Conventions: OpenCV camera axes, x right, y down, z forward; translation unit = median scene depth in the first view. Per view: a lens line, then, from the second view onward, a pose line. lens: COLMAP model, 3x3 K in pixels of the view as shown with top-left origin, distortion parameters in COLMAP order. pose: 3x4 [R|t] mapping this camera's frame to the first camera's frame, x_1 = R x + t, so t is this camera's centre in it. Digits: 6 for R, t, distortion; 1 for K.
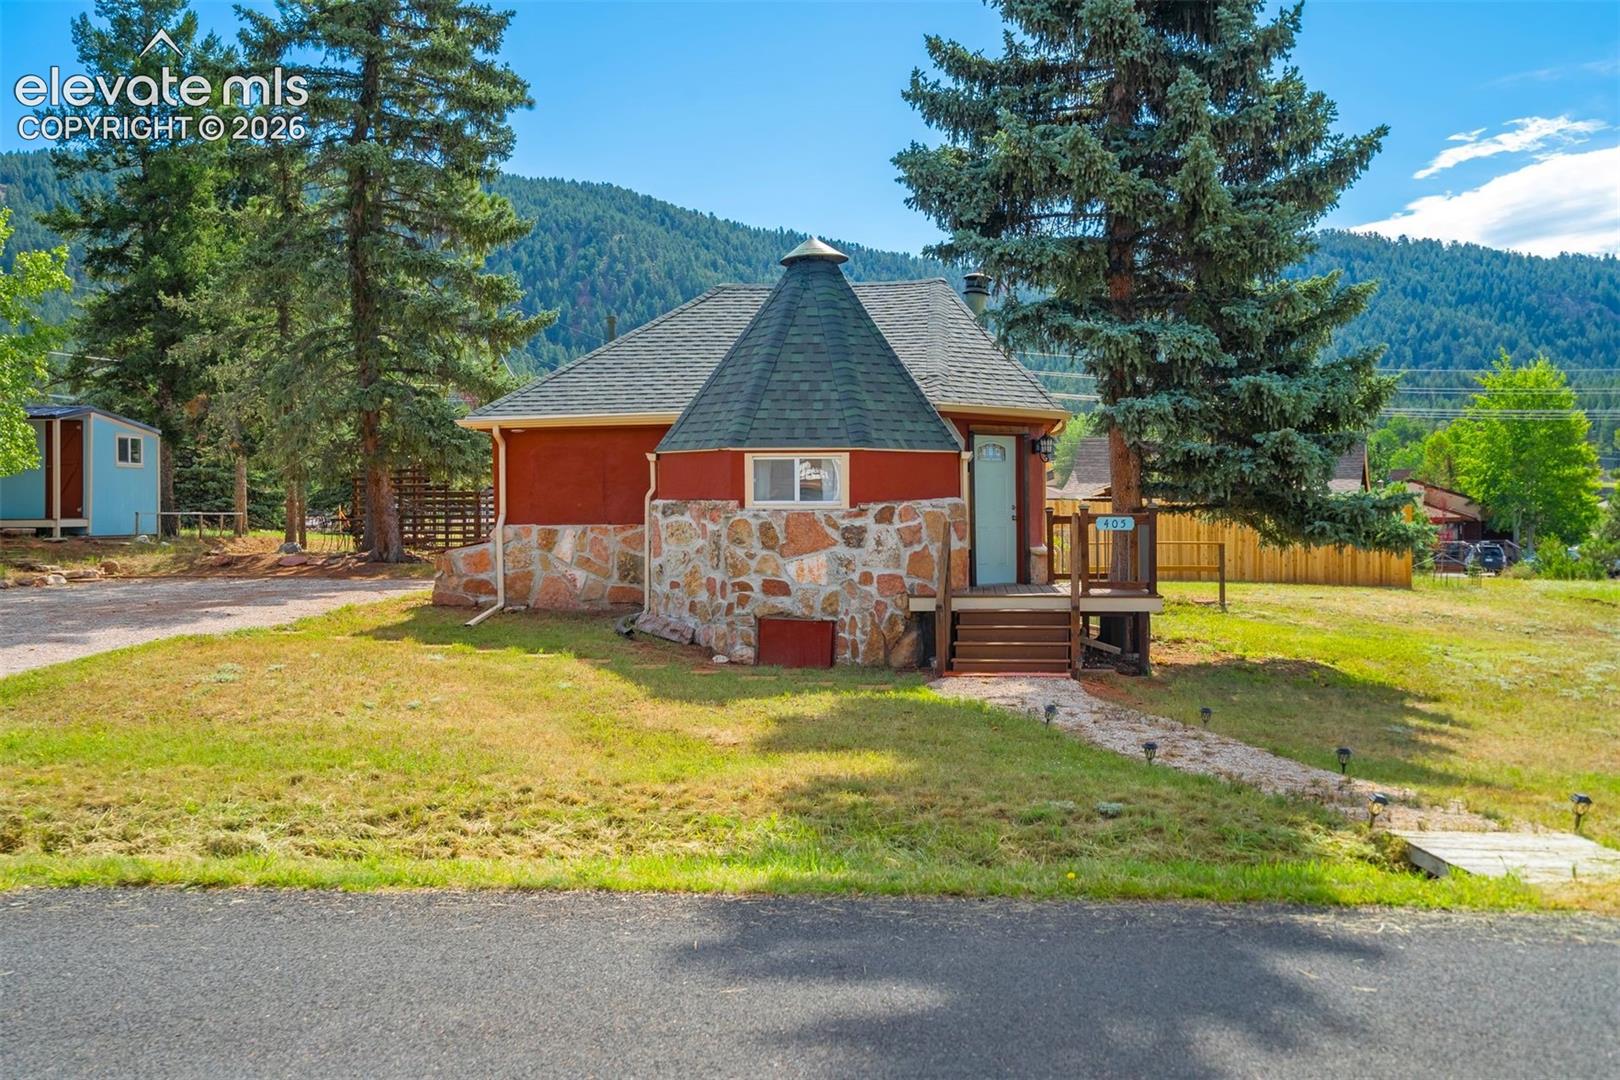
lens RADIAL K [[1585.7, 0, 810.0], [0, 1585.7, 540.0], [0, 0, 1]] dist [0.080412, 0.002060]
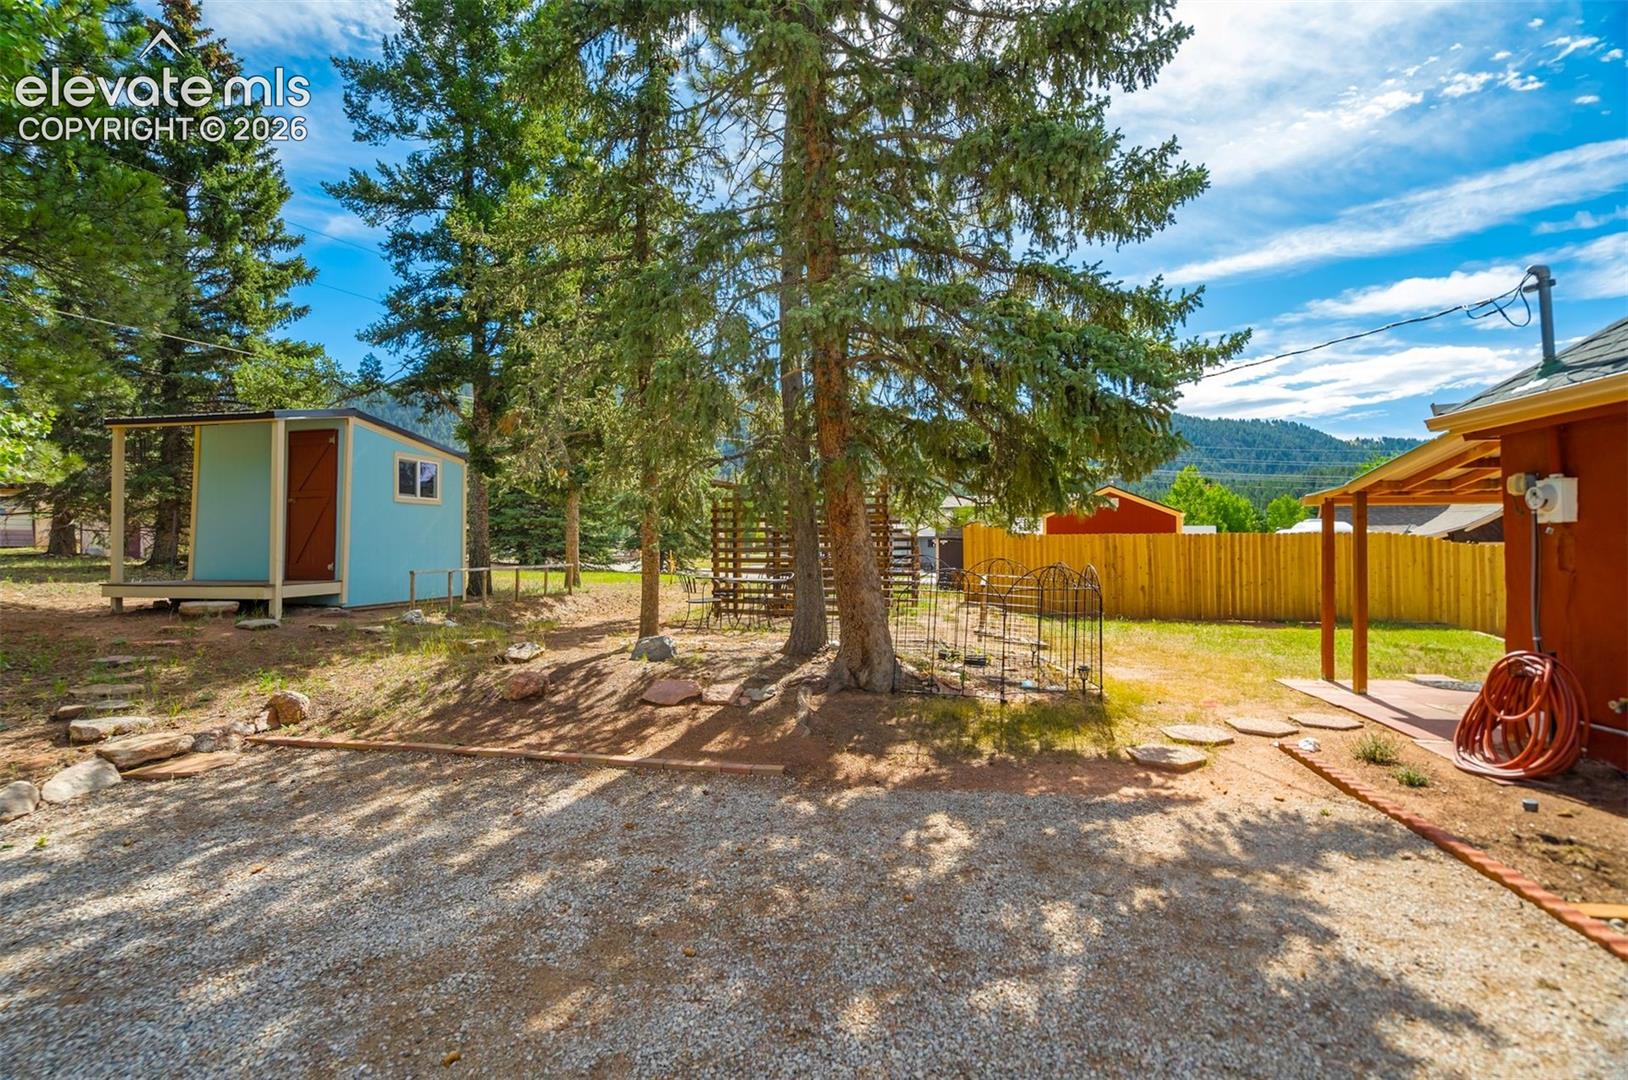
lens RADIAL K [[750.8, 0, 799.6], [0, 750.8, 540.3], [0, 0, 1]] dist [-0.028600, -0.000123]
pose [[0.998526, -0.000626, -0.054263, -0.399257], [-0.000645, 0.999726, -0.023411, -0.036089], [0.054263, 0.023411, 0.998252, 1.142072]]
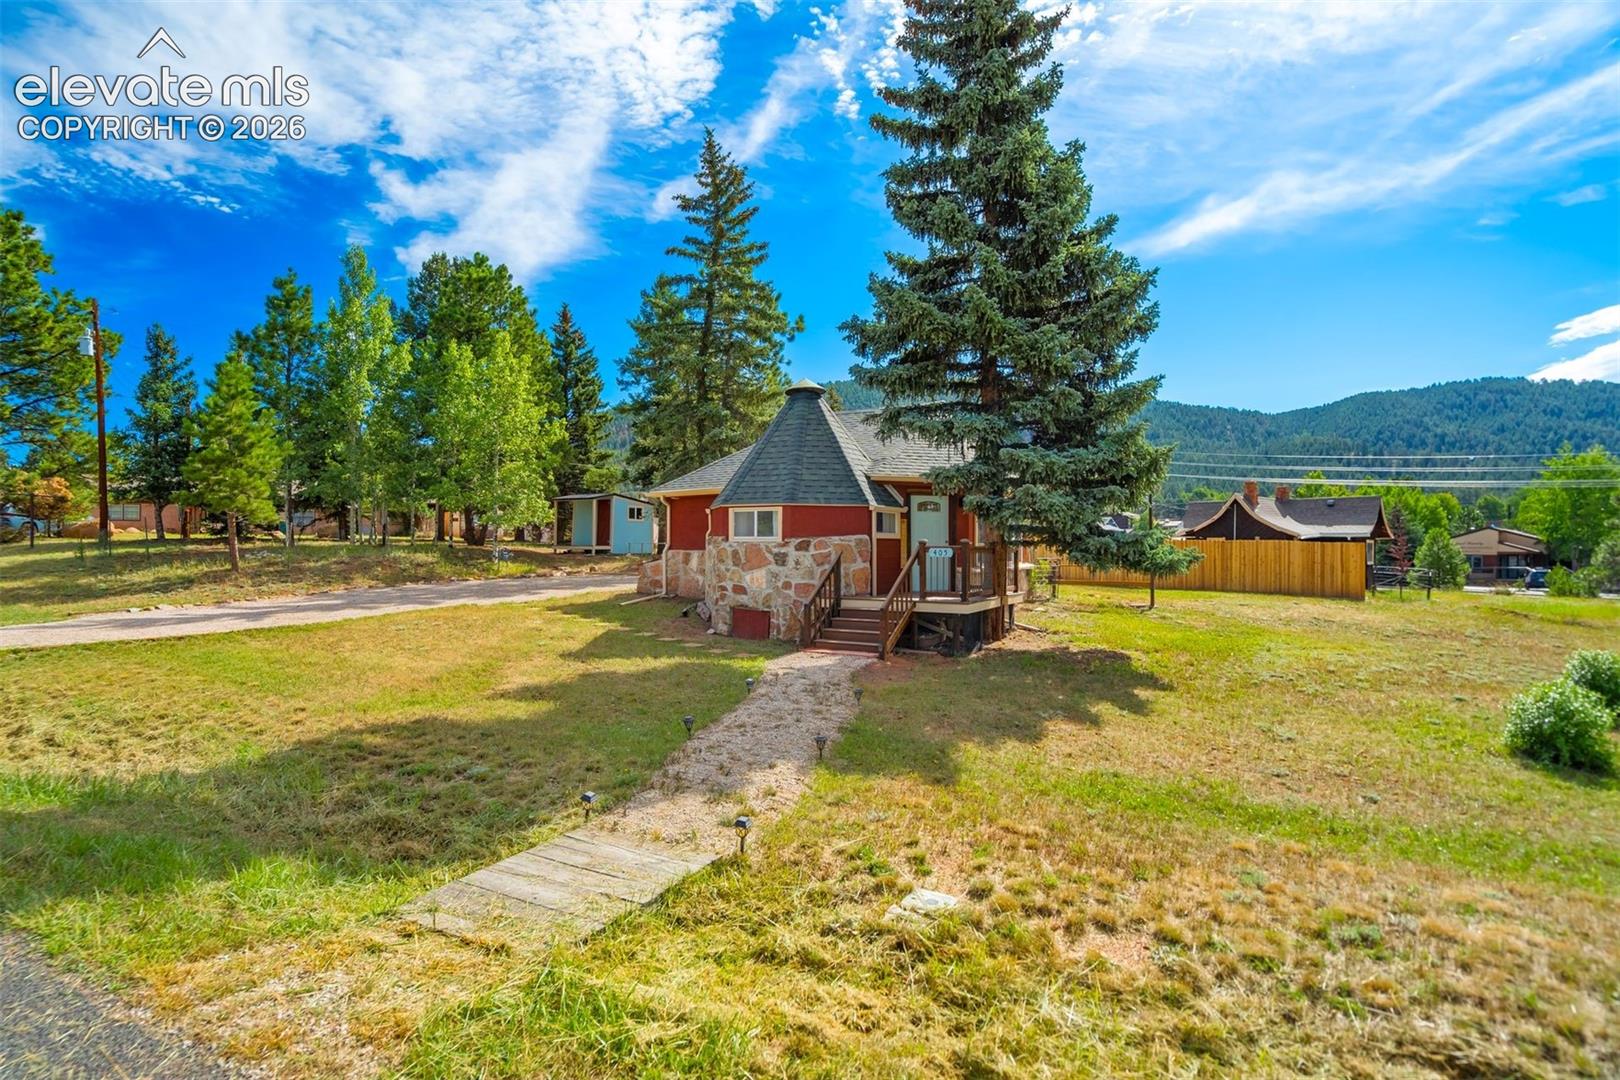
lens RADIAL K [[785.0, 0, 814.3], [0, 785.0, 543.8], [0, 0, 1]] dist [-0.049684, 0.018407]
pose [[0.914695, 0.006071, -0.404100, 0.342151], [-0.013643, 0.999781, -0.015861, -0.004897], [0.403915, 0.020022, 0.914577, 0.262802]]
